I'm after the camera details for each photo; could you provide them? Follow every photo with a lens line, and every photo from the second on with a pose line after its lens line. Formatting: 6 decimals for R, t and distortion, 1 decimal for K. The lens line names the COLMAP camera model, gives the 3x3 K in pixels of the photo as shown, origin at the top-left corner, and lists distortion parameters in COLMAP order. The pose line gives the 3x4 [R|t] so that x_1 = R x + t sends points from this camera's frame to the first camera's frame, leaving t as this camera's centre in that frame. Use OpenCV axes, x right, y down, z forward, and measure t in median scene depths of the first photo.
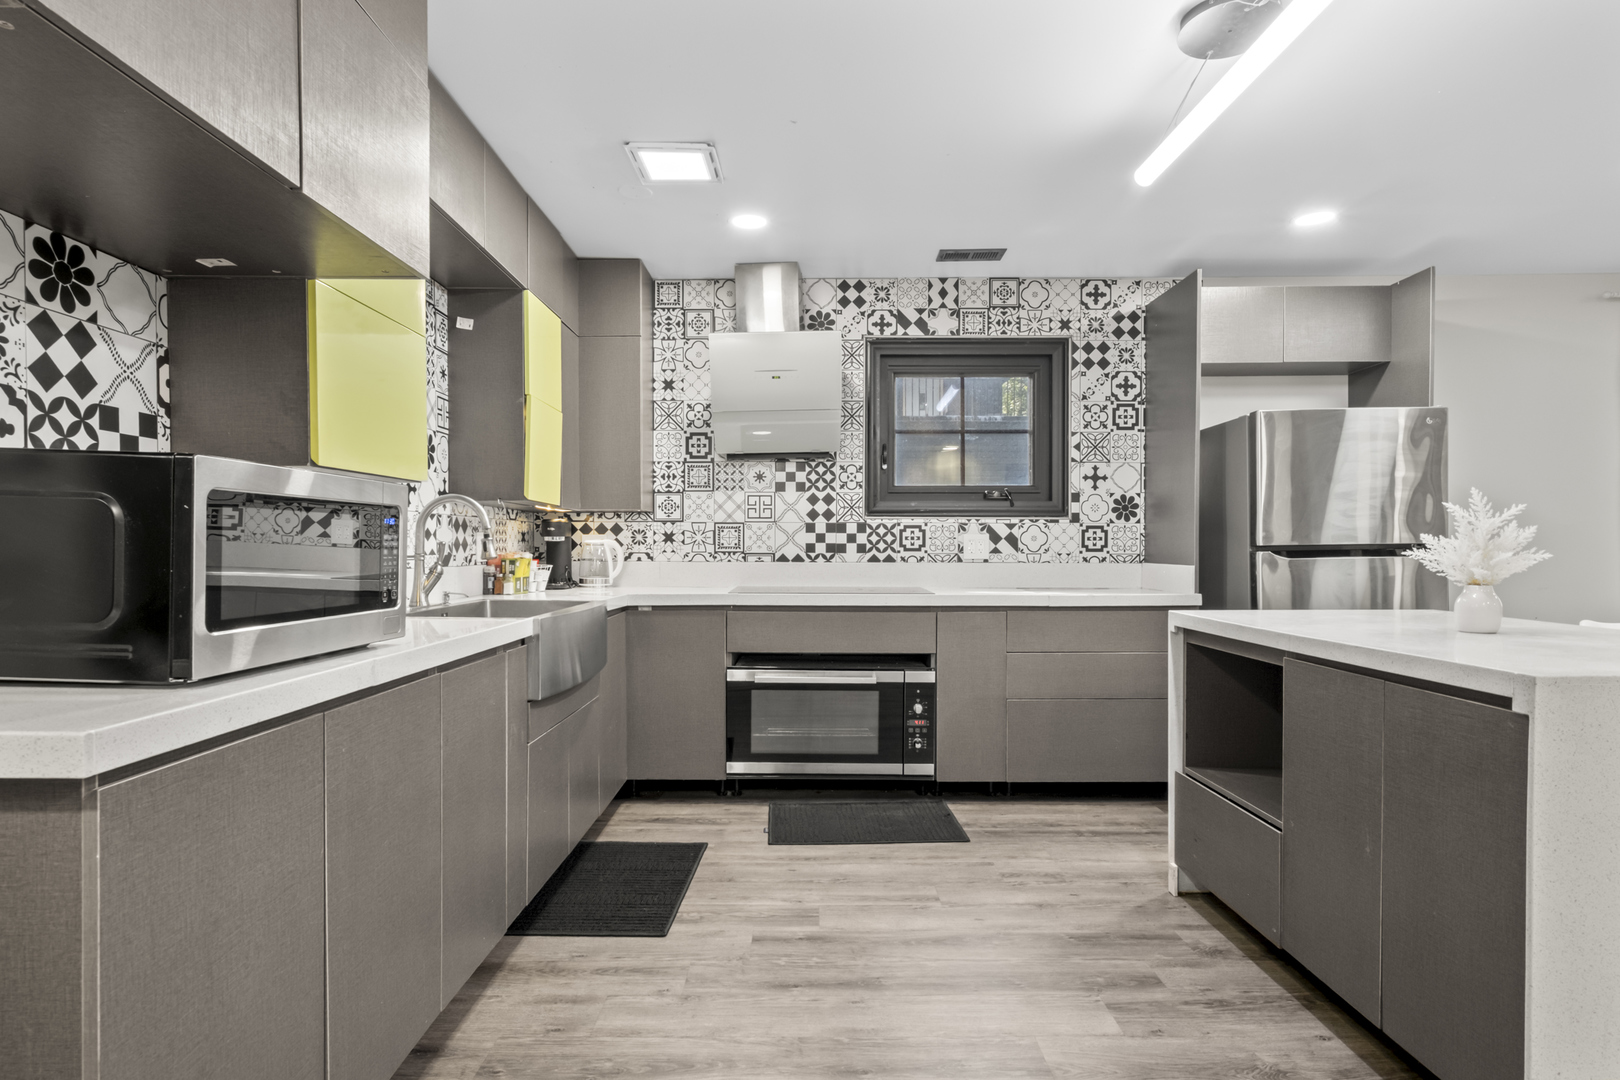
lens RADIAL K [[865.9, 0, 800.6], [0, 865.9, 560.3], [0, 0, 1]] dist [-0.005301, 0.007536]
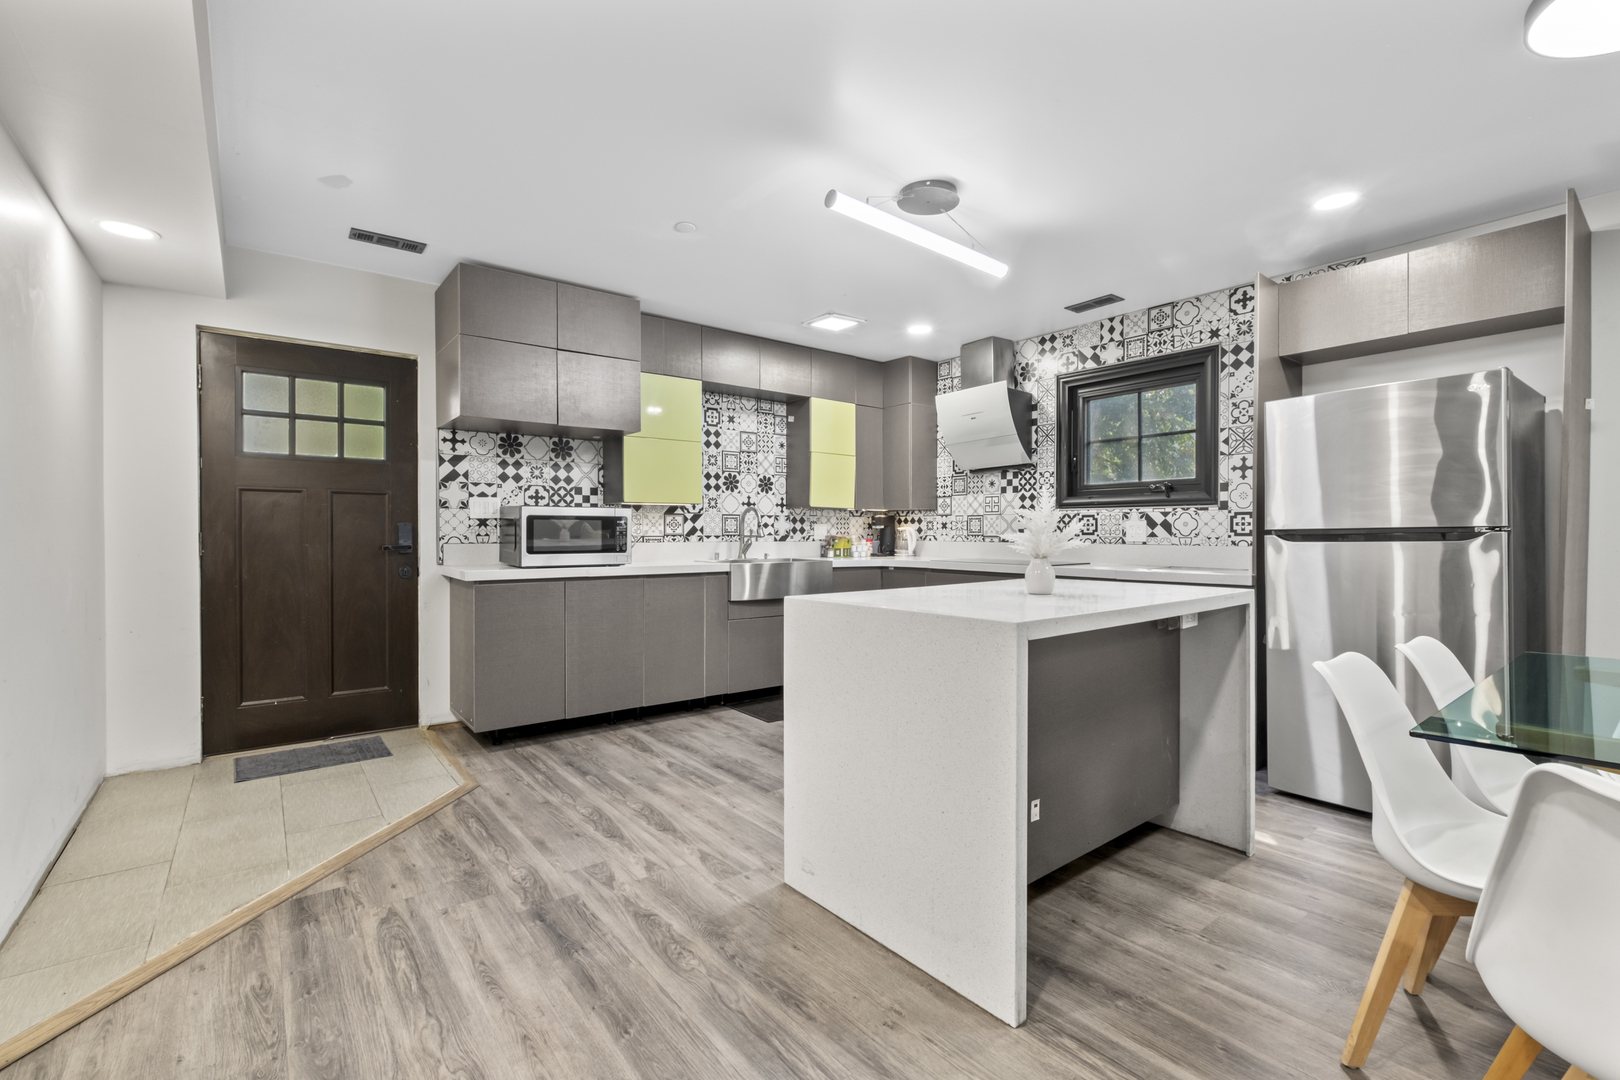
lens RADIAL K [[709.3, 0, 809.7], [0, 709.3, 540.6], [0, 0, 1]] dist [-0.004100, 0.000314]
pose [[0.619745, 0.009024, -0.784751, 0.770799], [-0.012879, 0.999916, 0.001327, 0.001931], [0.784698, 0.009285, 0.619809, 0.022565]]
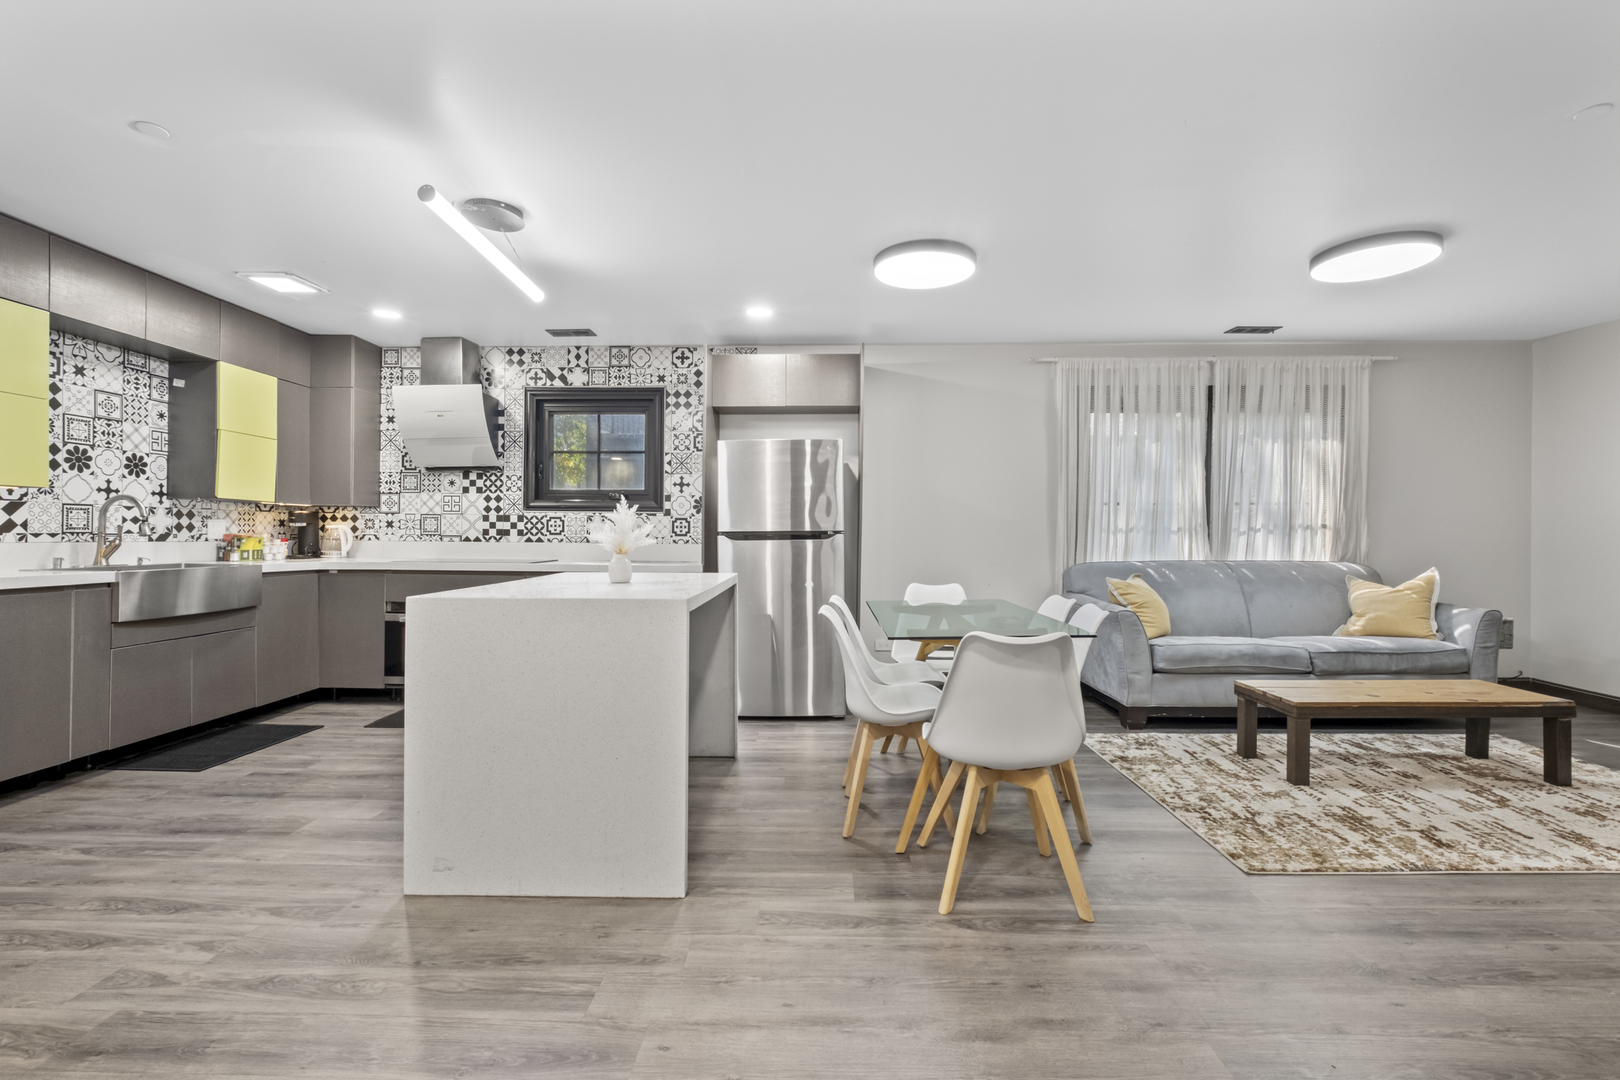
lens RADIAL K [[709.3, 0, 809.6], [0, 709.3, 532.7], [0, 0, 1]] dist [-0.004100, 0.000314]
pose [[0.999720, 0.006971, -0.022634, 0.636272], [-0.007422, 0.999774, -0.019903, 0.006519], [0.022490, 0.020066, 0.999546, -0.185420]]
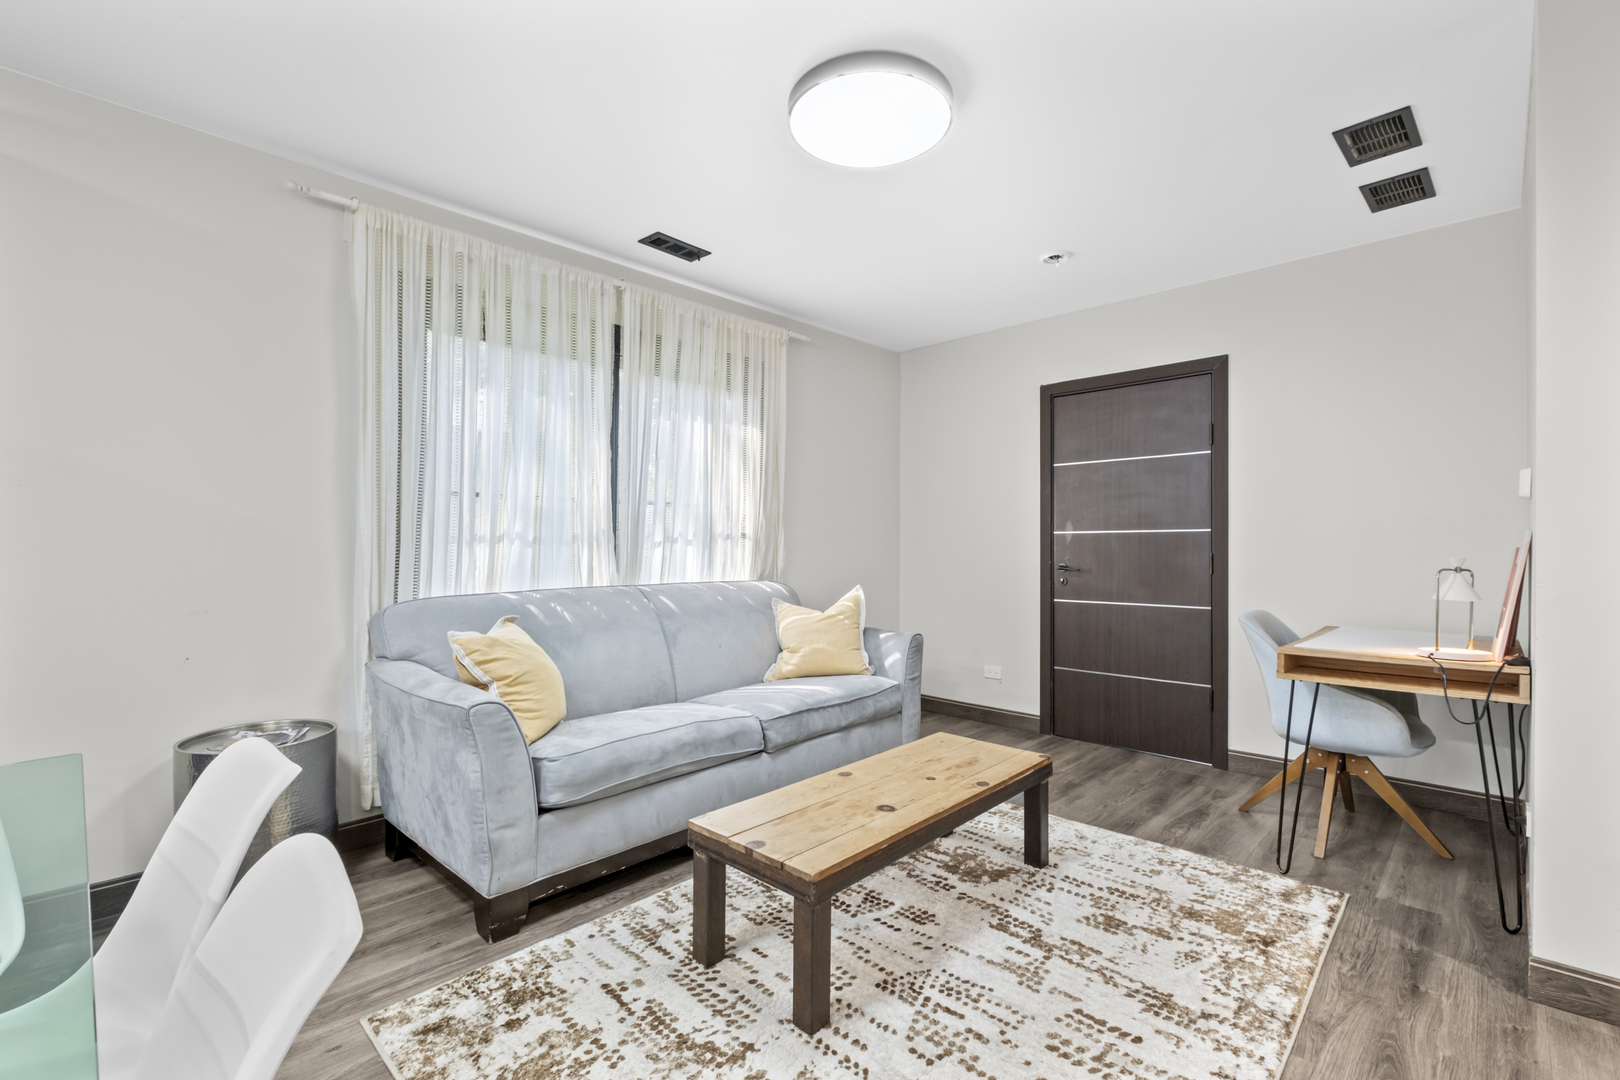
lens RADIAL K [[709.3, 0, 805.8], [0, 709.3, 548.7], [0, 0, 1]] dist [-0.004100, 0.000314]
pose [[0.695793, 0.002955, 0.718236, 0.867810], [0.009589, 0.999864, -0.013403, -0.004363], [-0.718178, 0.016213, 0.695670, 0.337306]]
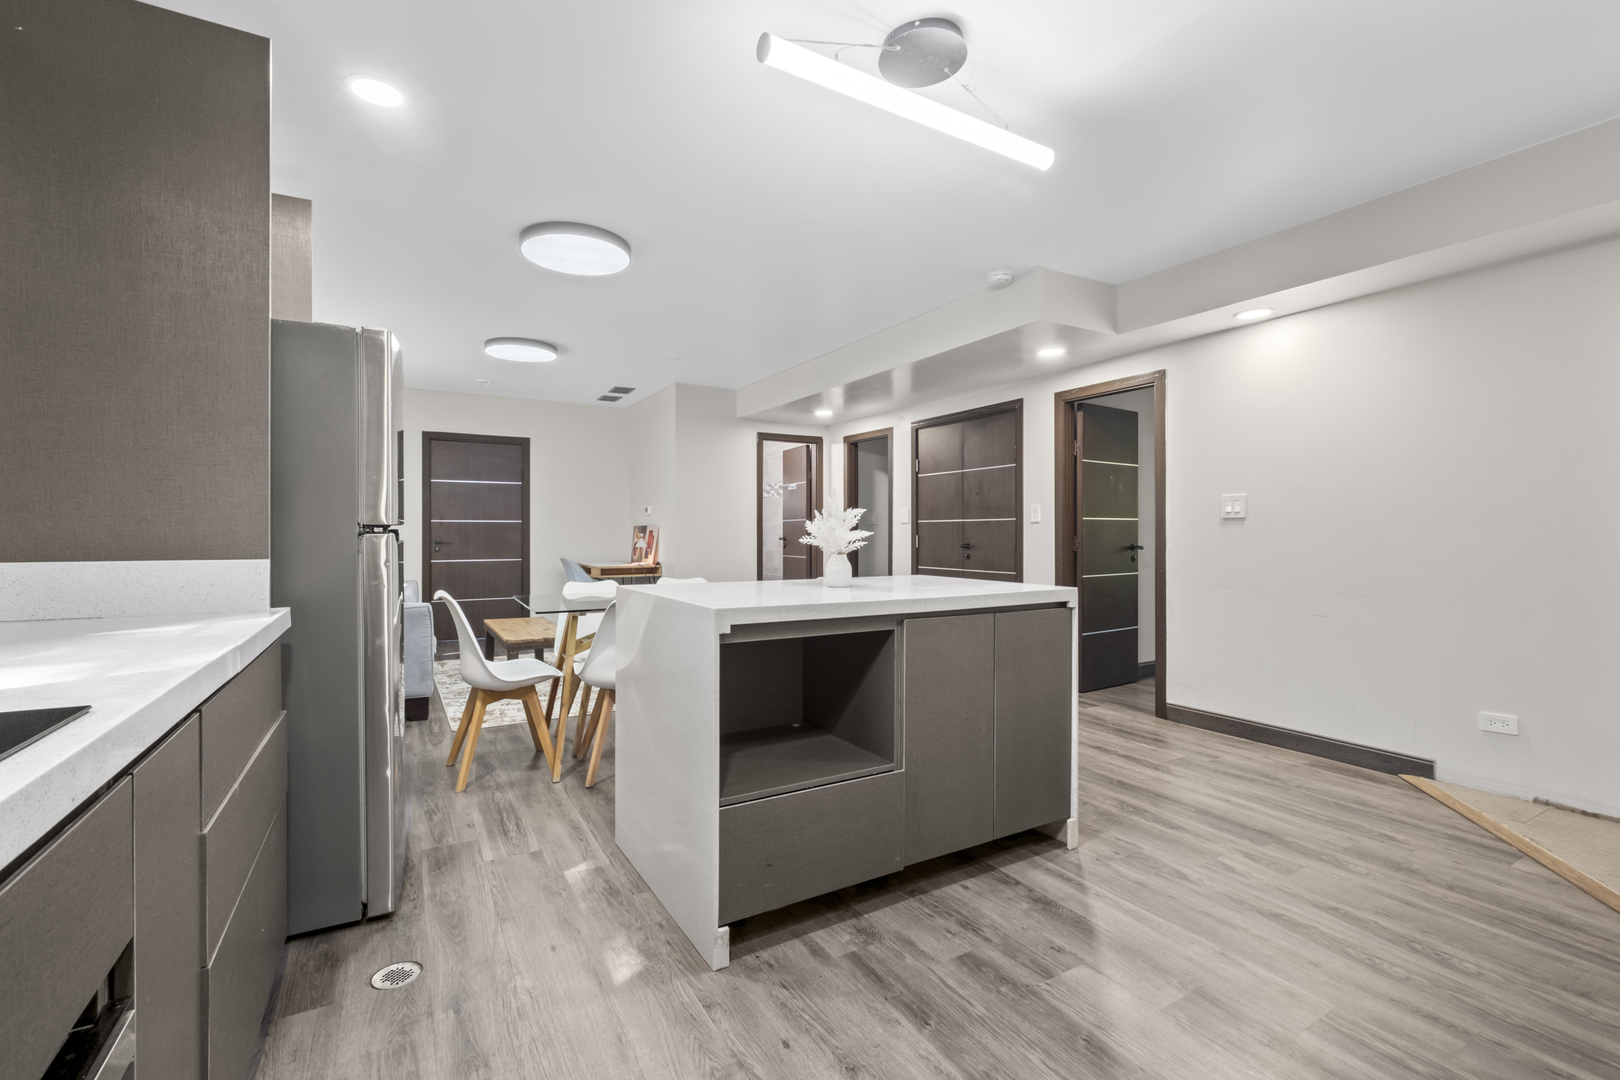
lens RADIAL K [[709.3, 0, 814.6], [0, 709.3, 530.1], [0, 0, 1]] dist [-0.004100, 0.000314]
pose [[-0.510558, 0.004077, 0.859833, -0.118760], [0.014058, 0.999895, 0.003607, -0.008901], [-0.859728, 0.013929, -0.510562, 0.890030]]
